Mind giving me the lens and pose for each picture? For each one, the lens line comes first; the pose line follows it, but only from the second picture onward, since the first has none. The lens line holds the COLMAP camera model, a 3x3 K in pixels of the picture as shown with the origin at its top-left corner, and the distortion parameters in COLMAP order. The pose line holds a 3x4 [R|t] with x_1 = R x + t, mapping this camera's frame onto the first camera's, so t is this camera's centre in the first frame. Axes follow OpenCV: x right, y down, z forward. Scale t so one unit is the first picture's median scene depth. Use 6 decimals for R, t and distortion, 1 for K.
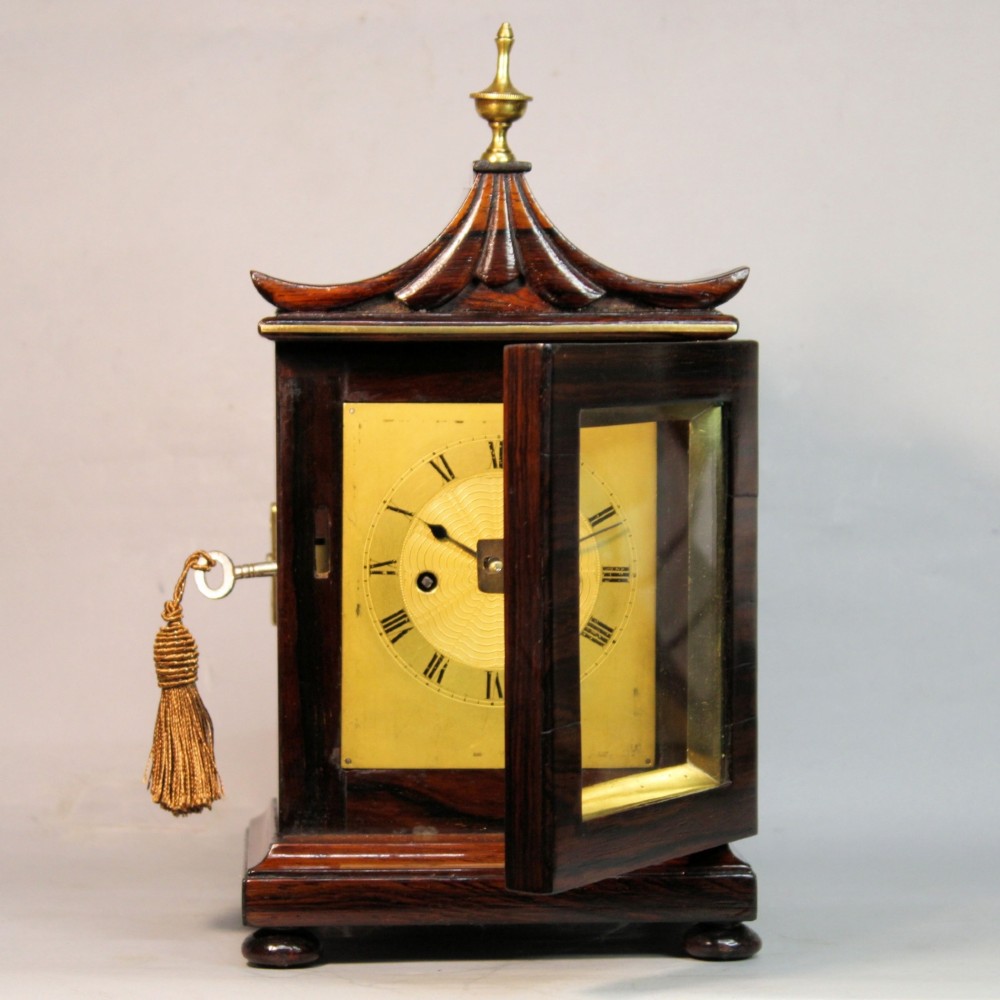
lens RADIAL K [[3804.1, 0, 501.0], [0, 3804.1, 504.9], [0, 0, 1]] dist [-0.189280, 0.000000]
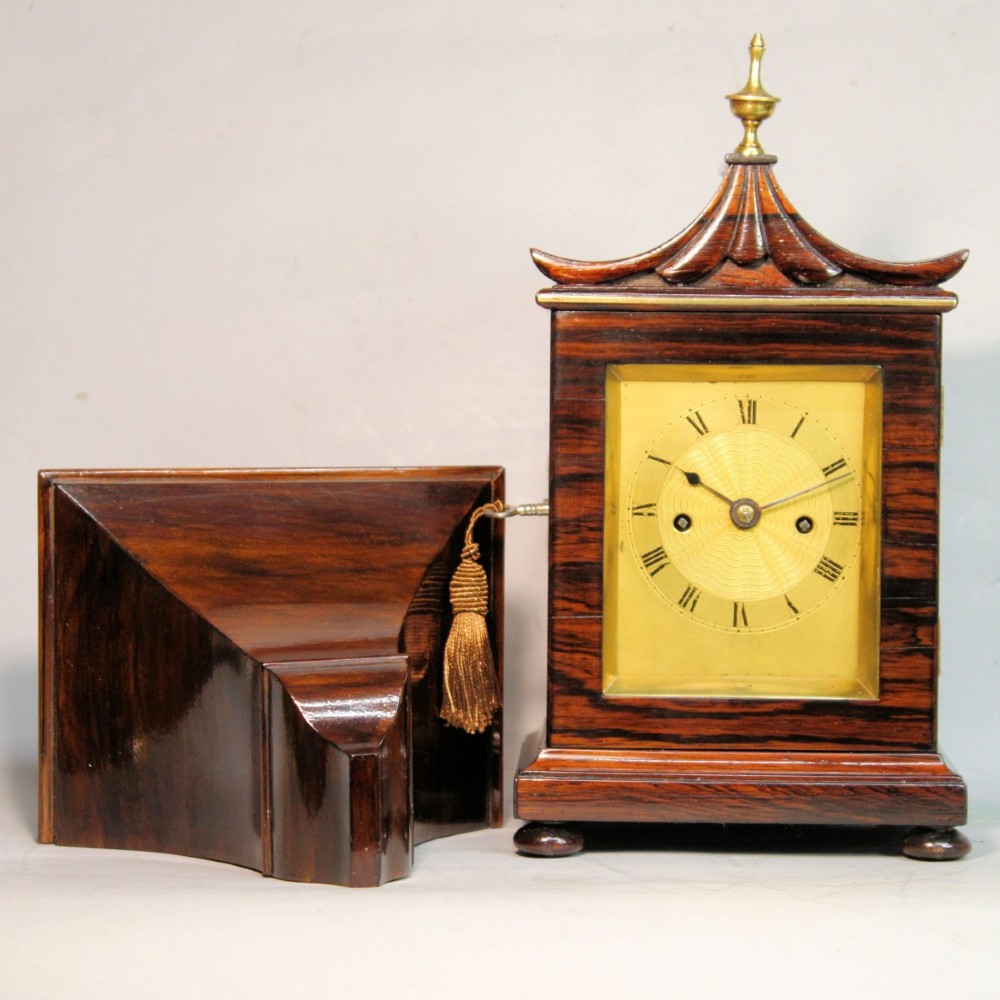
lens RADIAL K [[3804.1, 0, 493.3], [0, 3804.1, 502.5], [0, 0, 1]] dist [-0.189280, 0.000000]
pose [[0.993984, 0.013841, -0.108652, 0.048093], [-0.014068, 0.999900, -0.001320, 0.016482], [0.108623, 0.002841, 0.994079, -0.140464]]
